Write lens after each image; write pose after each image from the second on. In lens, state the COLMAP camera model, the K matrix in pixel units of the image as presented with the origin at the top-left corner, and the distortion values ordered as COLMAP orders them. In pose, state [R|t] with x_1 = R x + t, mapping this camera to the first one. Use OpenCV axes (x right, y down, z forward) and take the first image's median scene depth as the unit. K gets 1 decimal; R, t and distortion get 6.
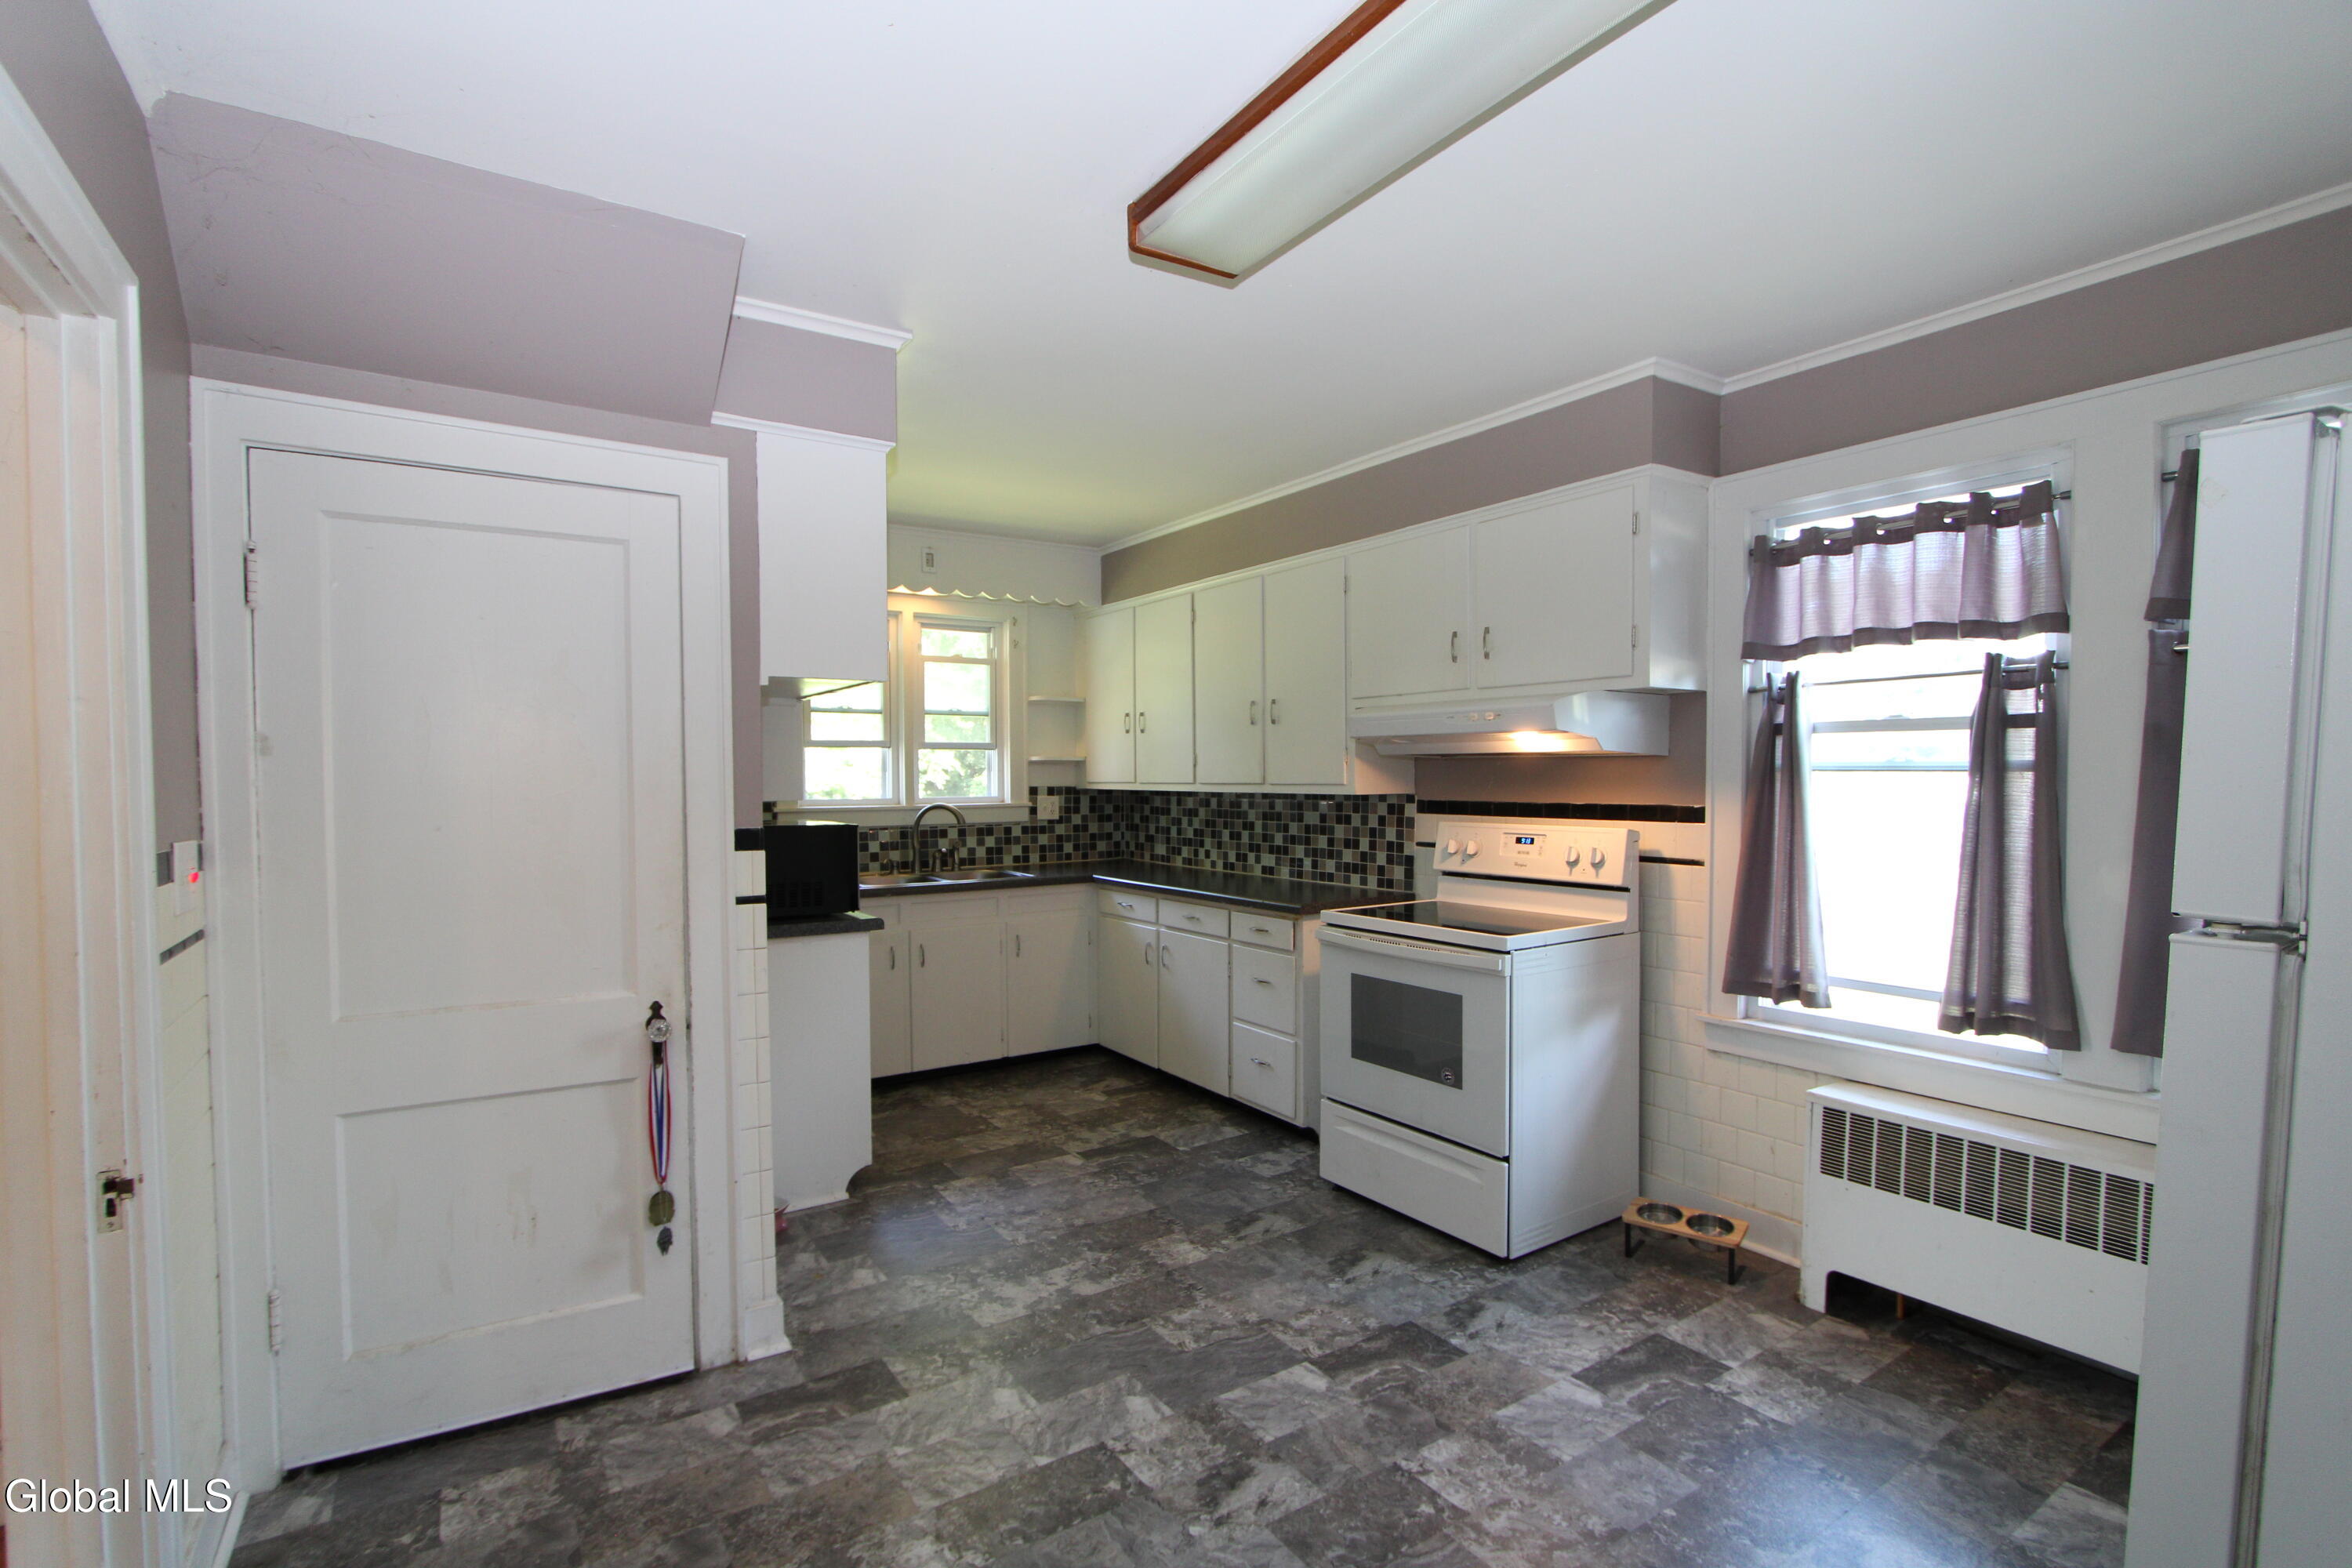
lens RADIAL K [[1087.3, 0, 1165.2], [0, 1087.3, 810.6], [0, 0, 1]] dist [-0.031988, 0.019414]
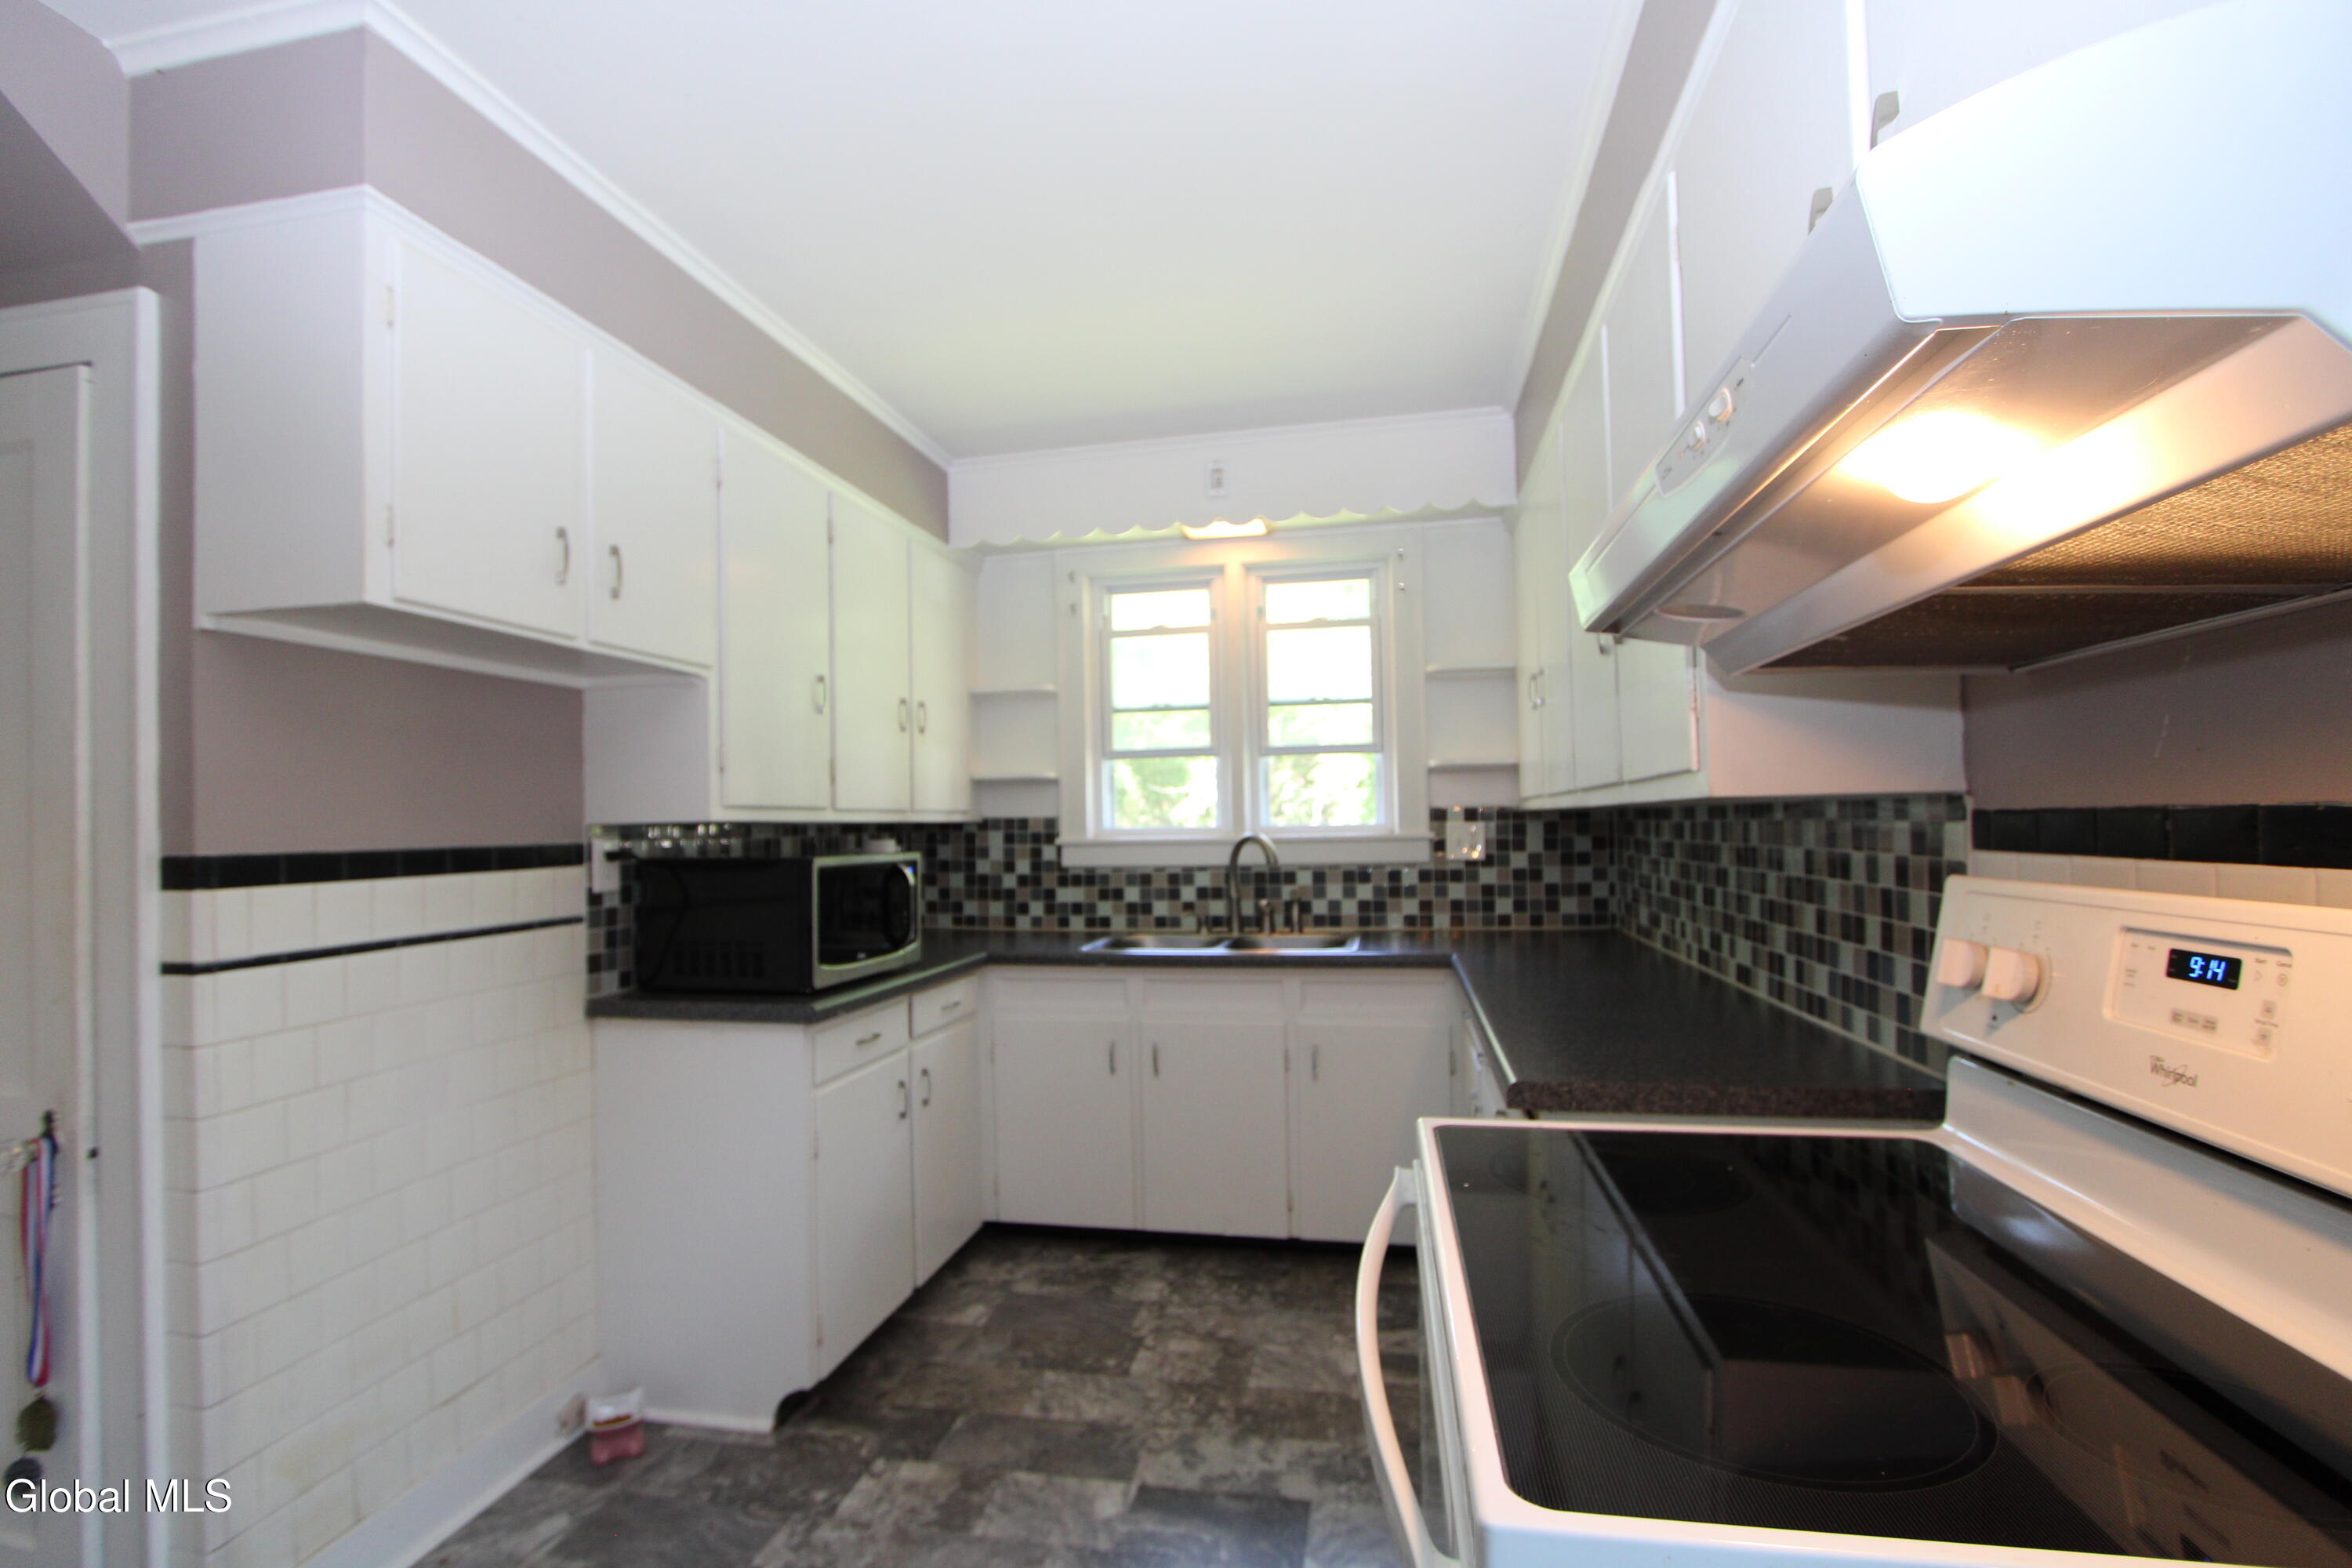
lens RADIAL K [[1087.3, 0, 1165.2], [0, 1087.3, 810.6], [0, 0, 1]] dist [-0.031988, 0.019414]
pose [[0.711004, -0.017922, -0.702959, 0.270771], [-0.008765, 0.999372, -0.034345, 0.003662], [0.703133, 0.030581, 0.710400, 0.557341]]
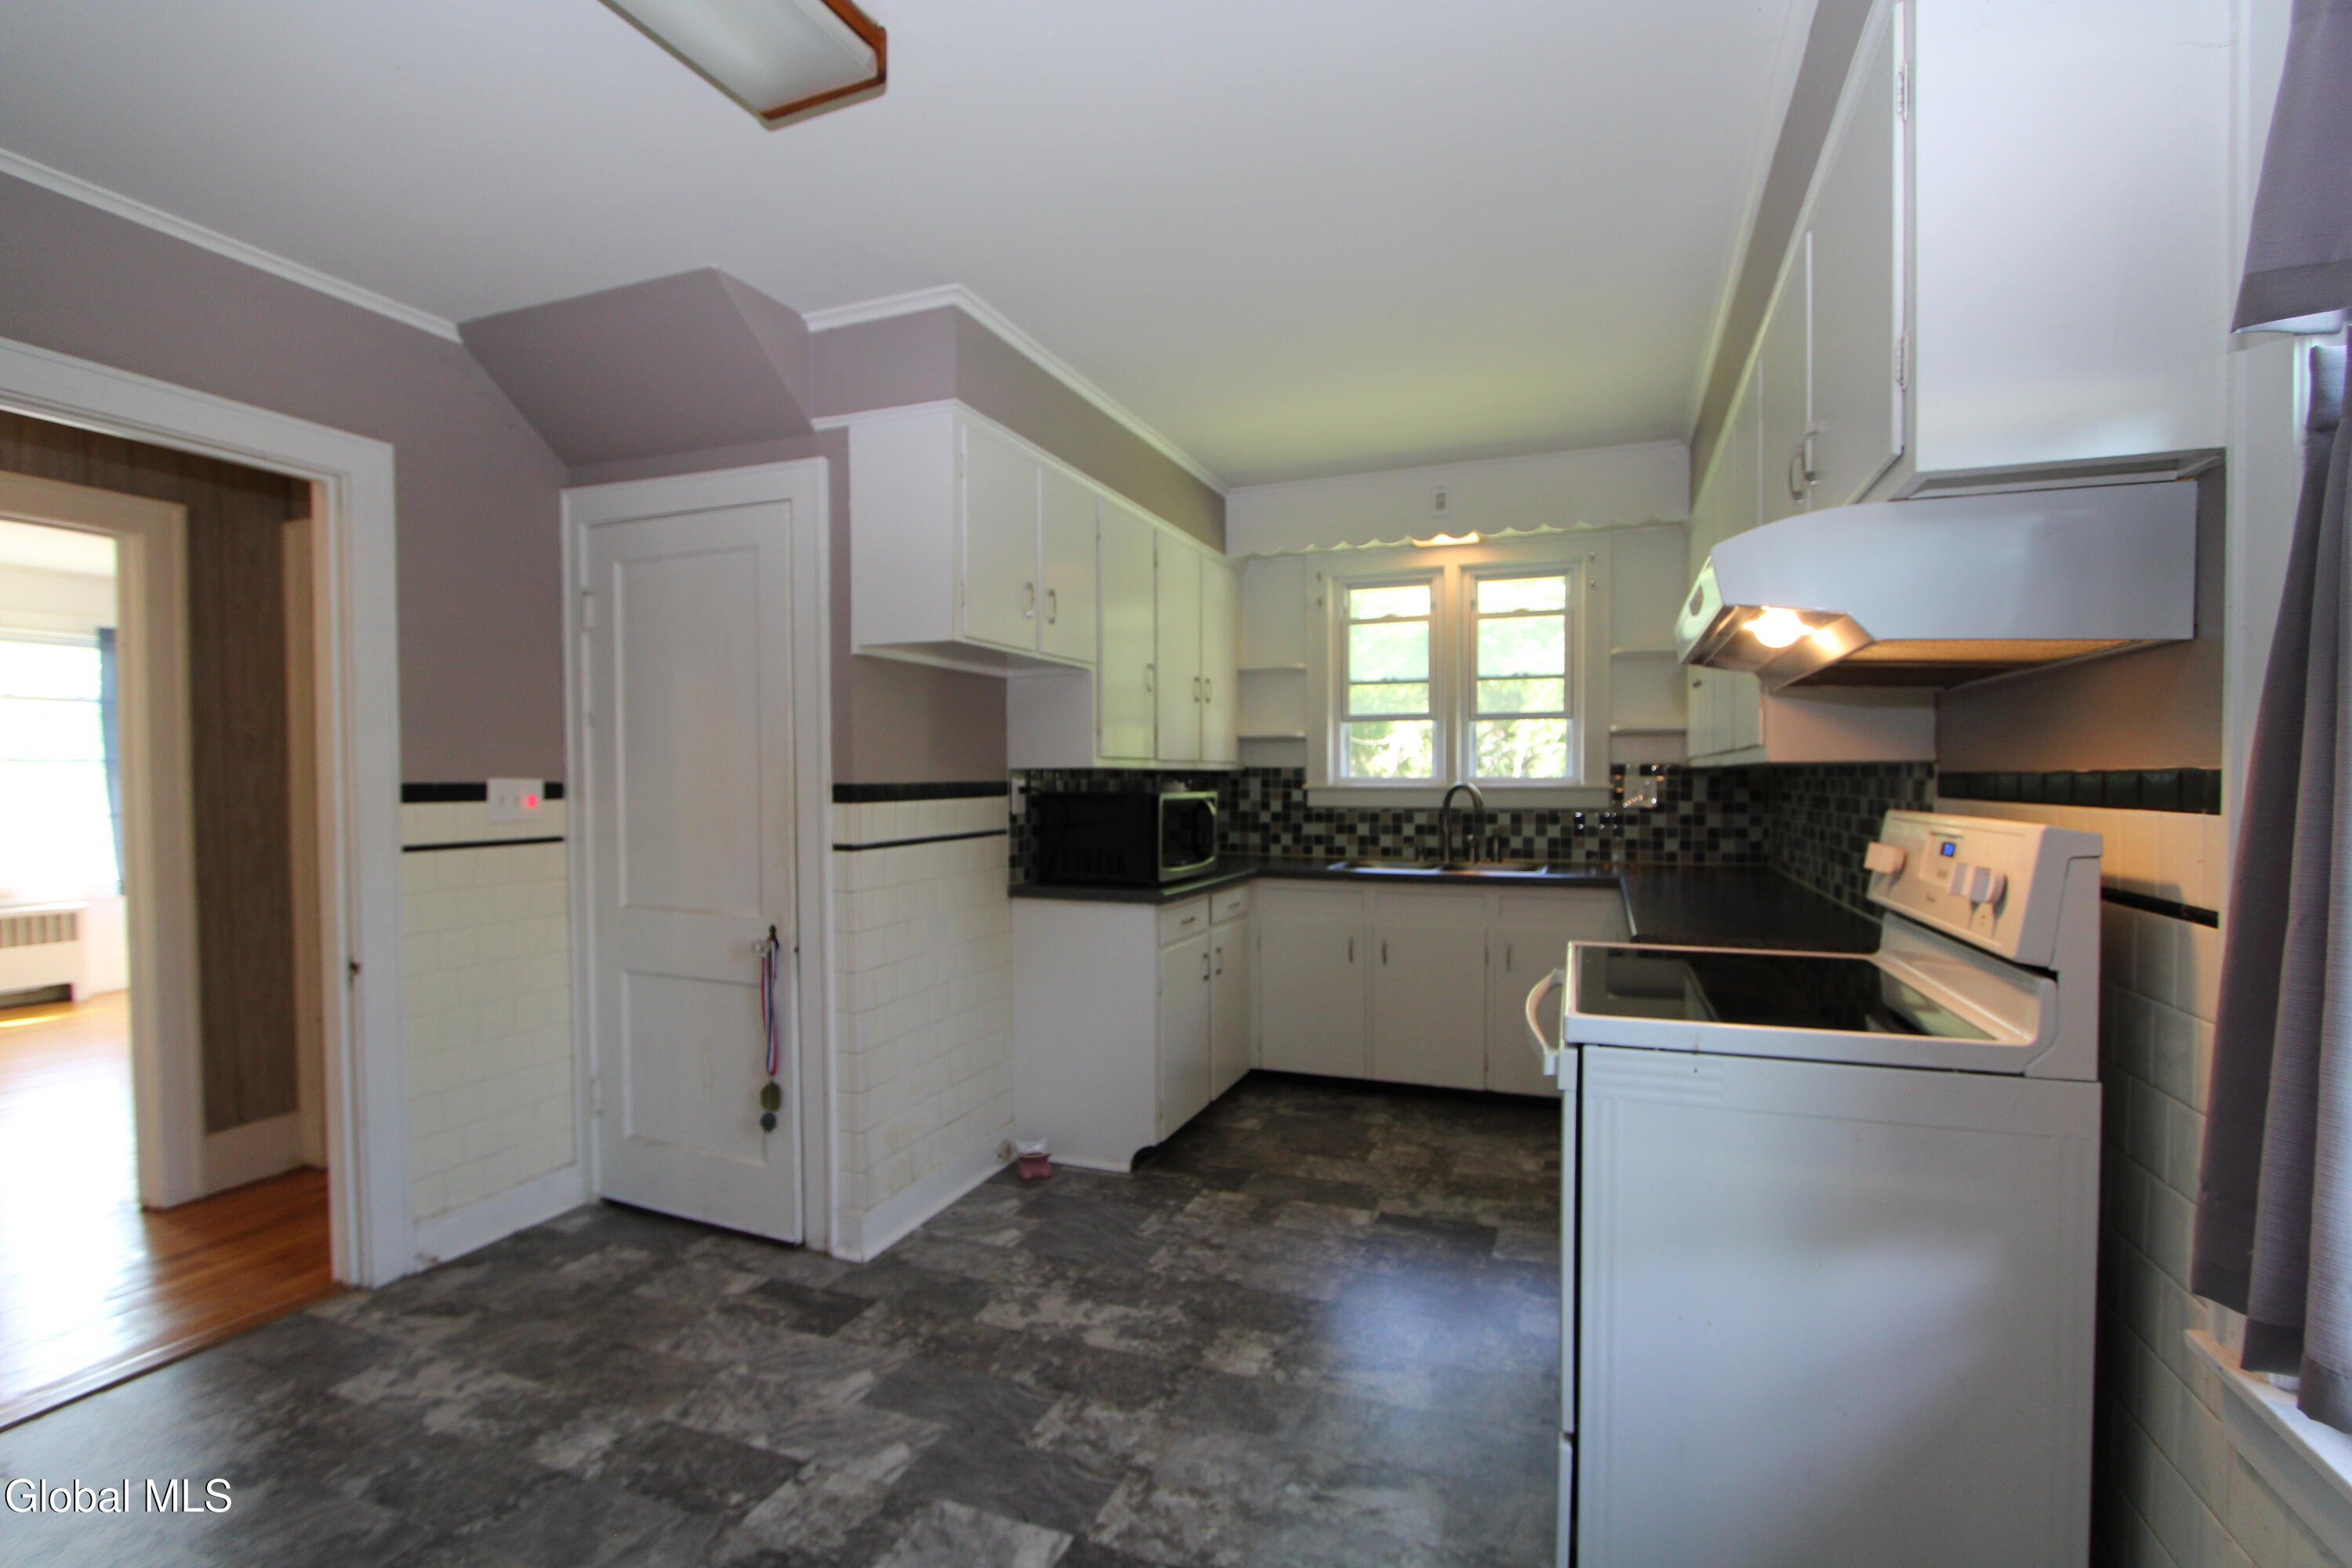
lens RADIAL K [[1087.3, 0, 1165.2], [0, 1087.3, 810.6], [0, 0, 1]] dist [-0.031988, 0.019414]
pose [[0.577254, 0.027965, -0.816085, 0.419225], [-0.026812, 0.999524, 0.015286, 0.010399], [0.816124, 0.013057, 0.577729, 0.361753]]
